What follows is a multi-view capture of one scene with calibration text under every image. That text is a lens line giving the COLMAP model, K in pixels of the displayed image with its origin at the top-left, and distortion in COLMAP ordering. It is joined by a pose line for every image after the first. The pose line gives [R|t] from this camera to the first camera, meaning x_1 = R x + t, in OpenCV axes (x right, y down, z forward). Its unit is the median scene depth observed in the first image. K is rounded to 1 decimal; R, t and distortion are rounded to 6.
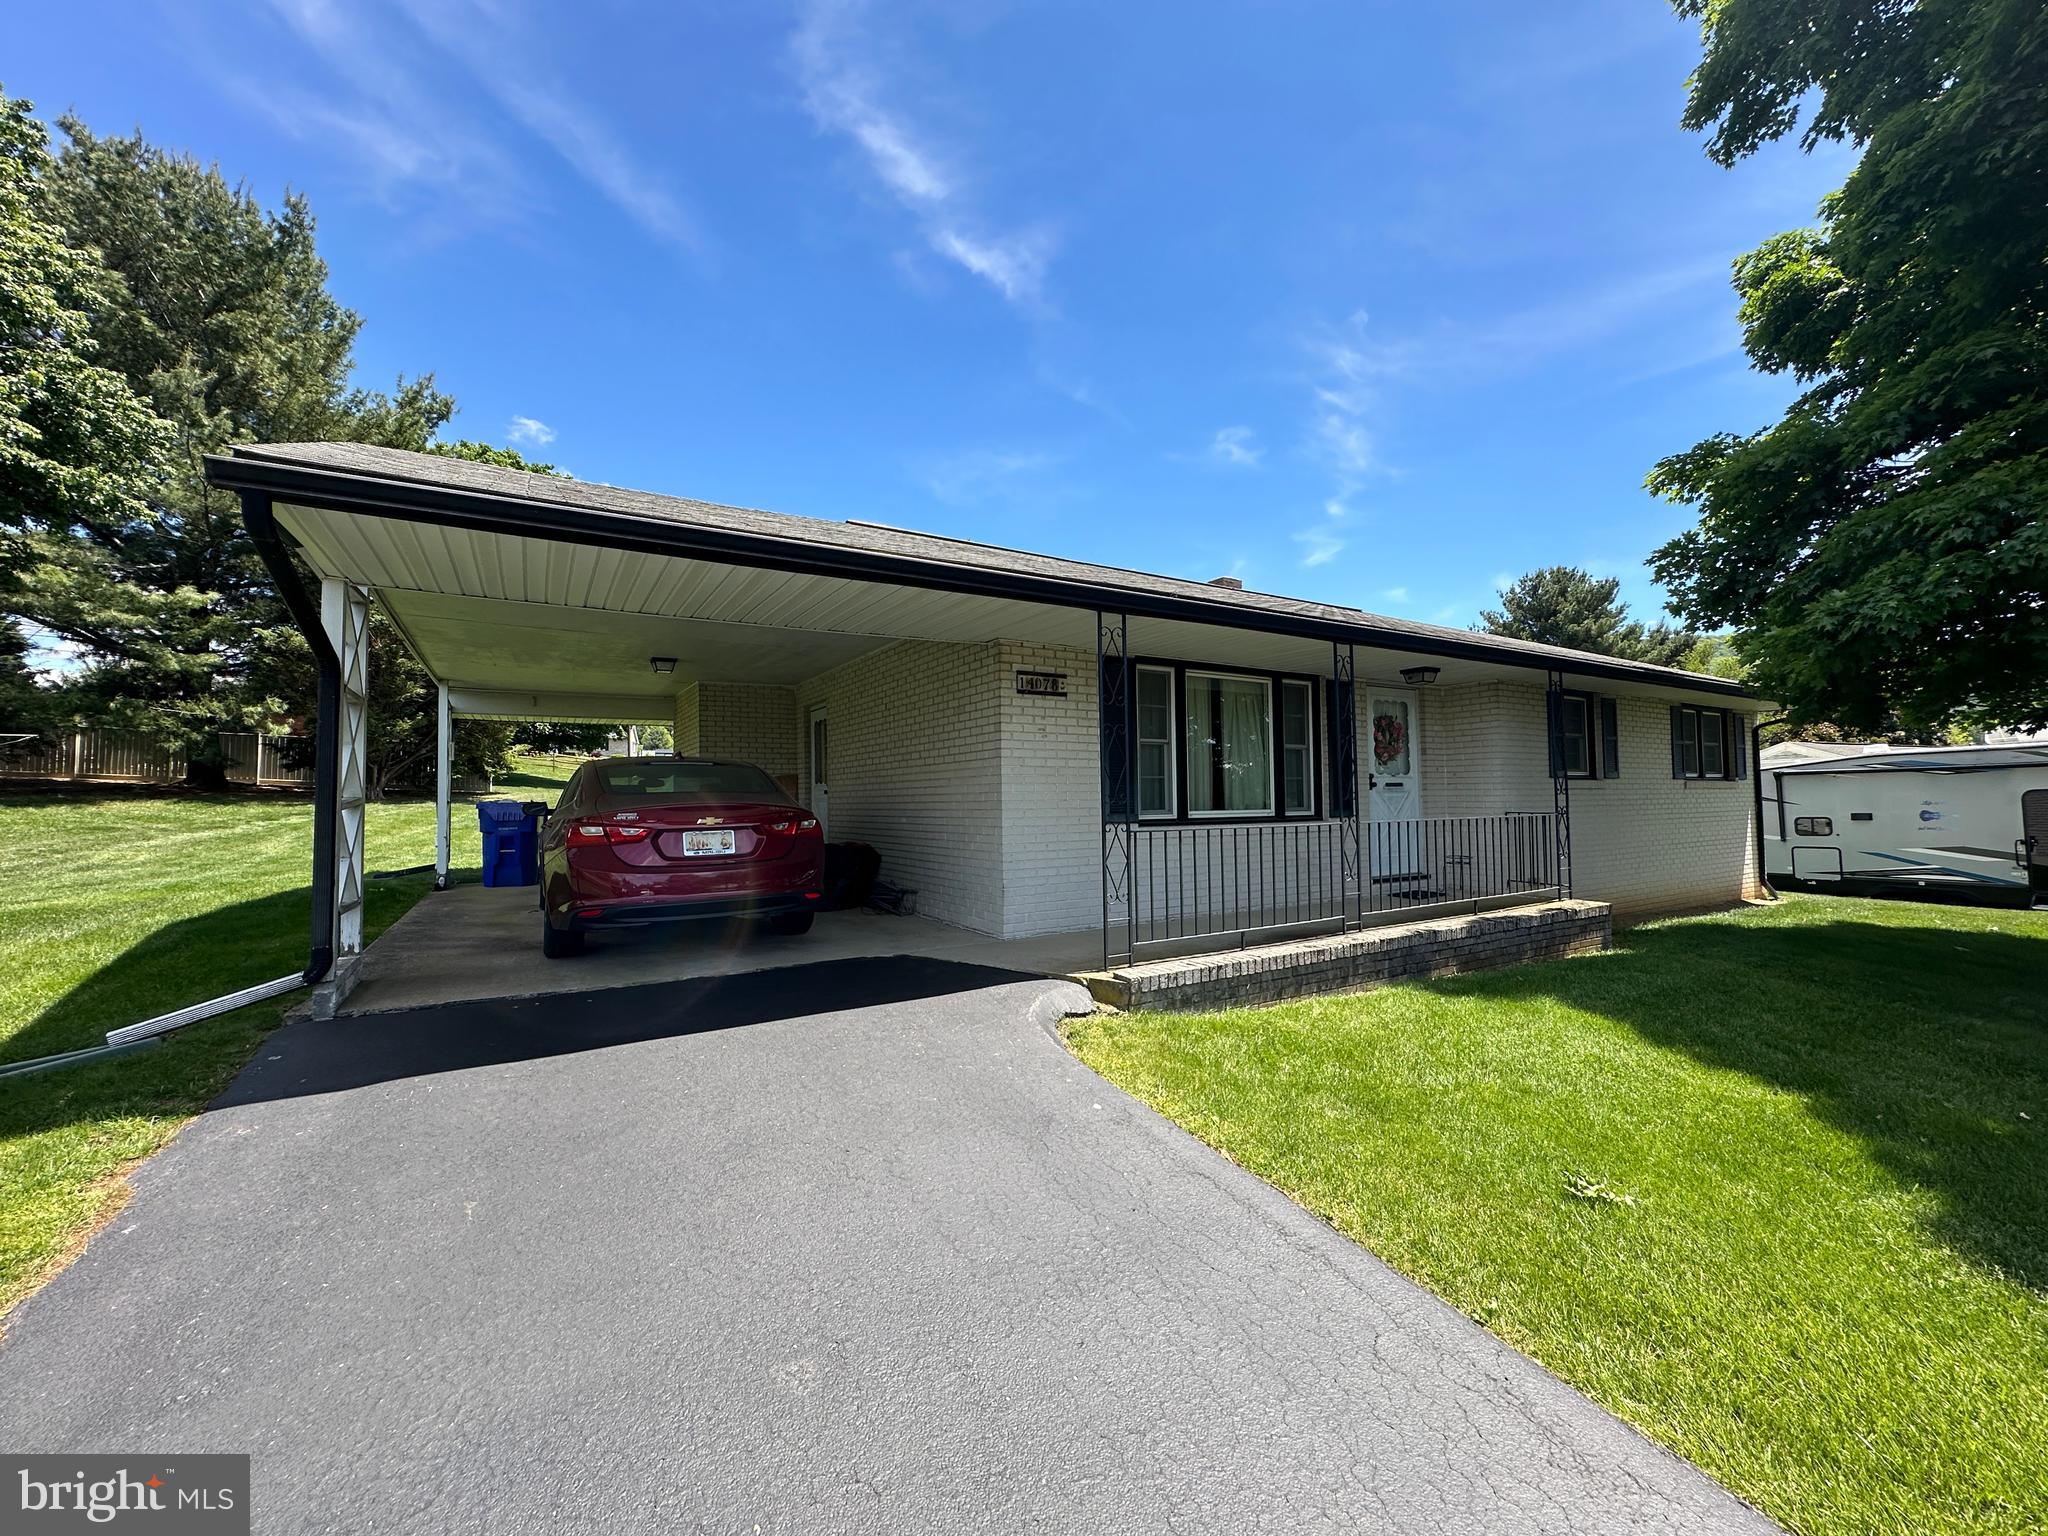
lens RADIAL K [[815.0, 0, 1021.0], [0, 815.0, 769.1], [0, 0, 1]] dist [-0.003677, 0.000200]
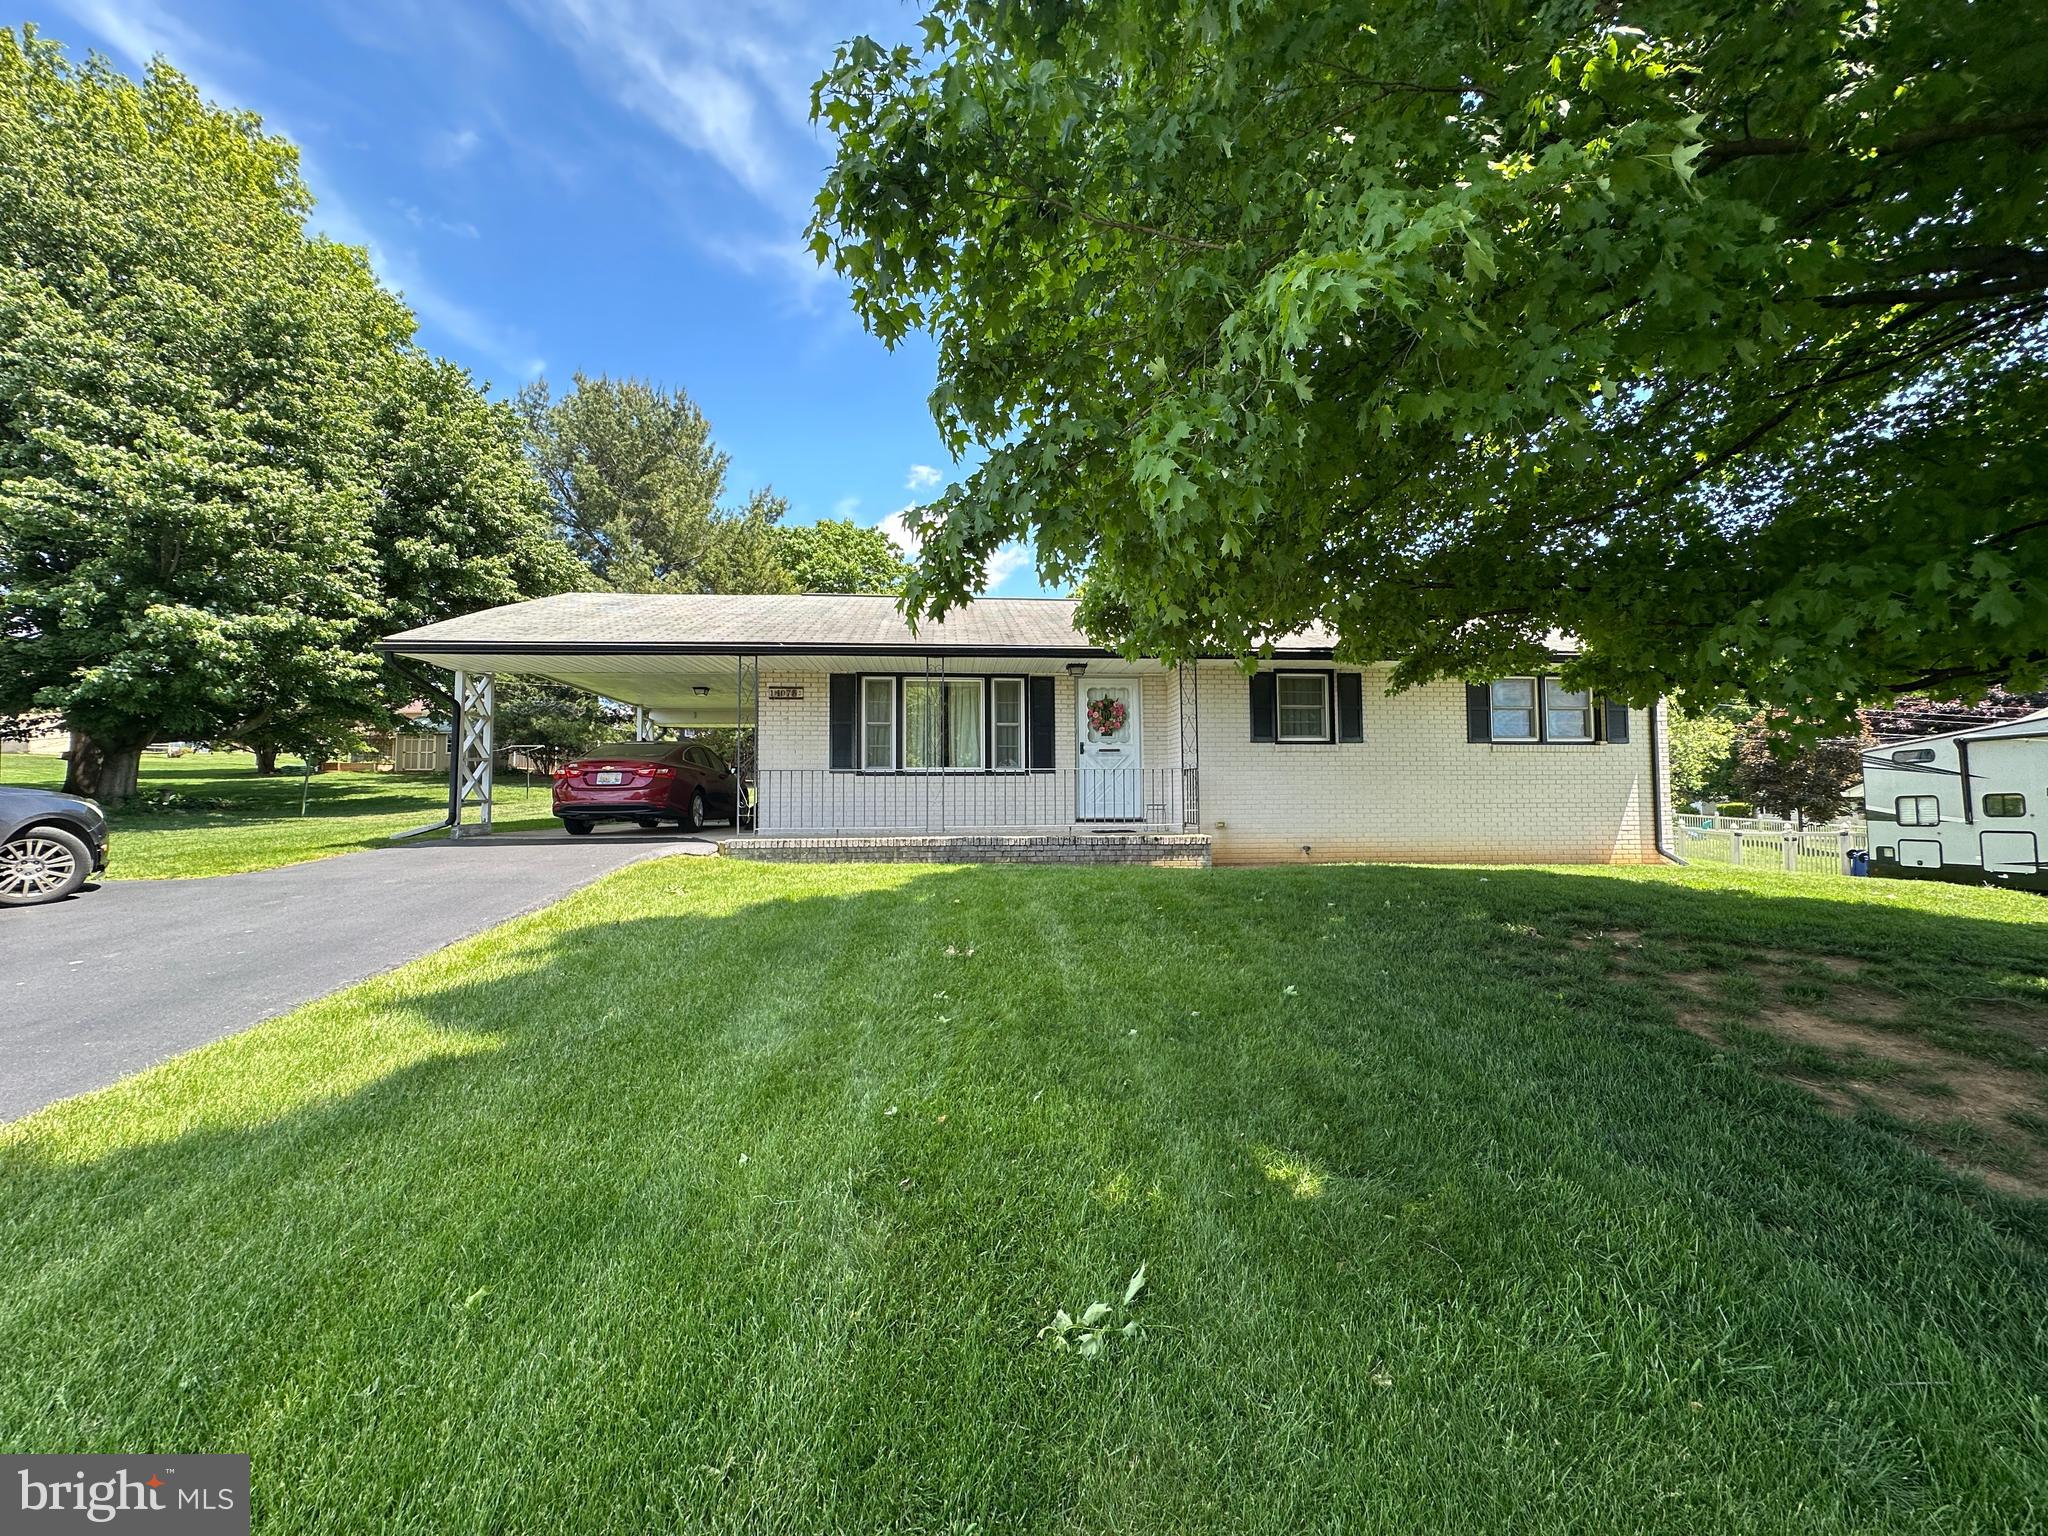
lens RADIAL K [[815.0, 0, 1017.6], [0, 815.0, 760.1], [0, 0, 1]] dist [-0.003677, 0.000200]
pose [[0.900530, -0.017686, -0.434434, 0.916669], [0.012302, 0.999809, -0.015203, 0.054499], [0.434620, 0.008346, 0.900575, -0.273796]]
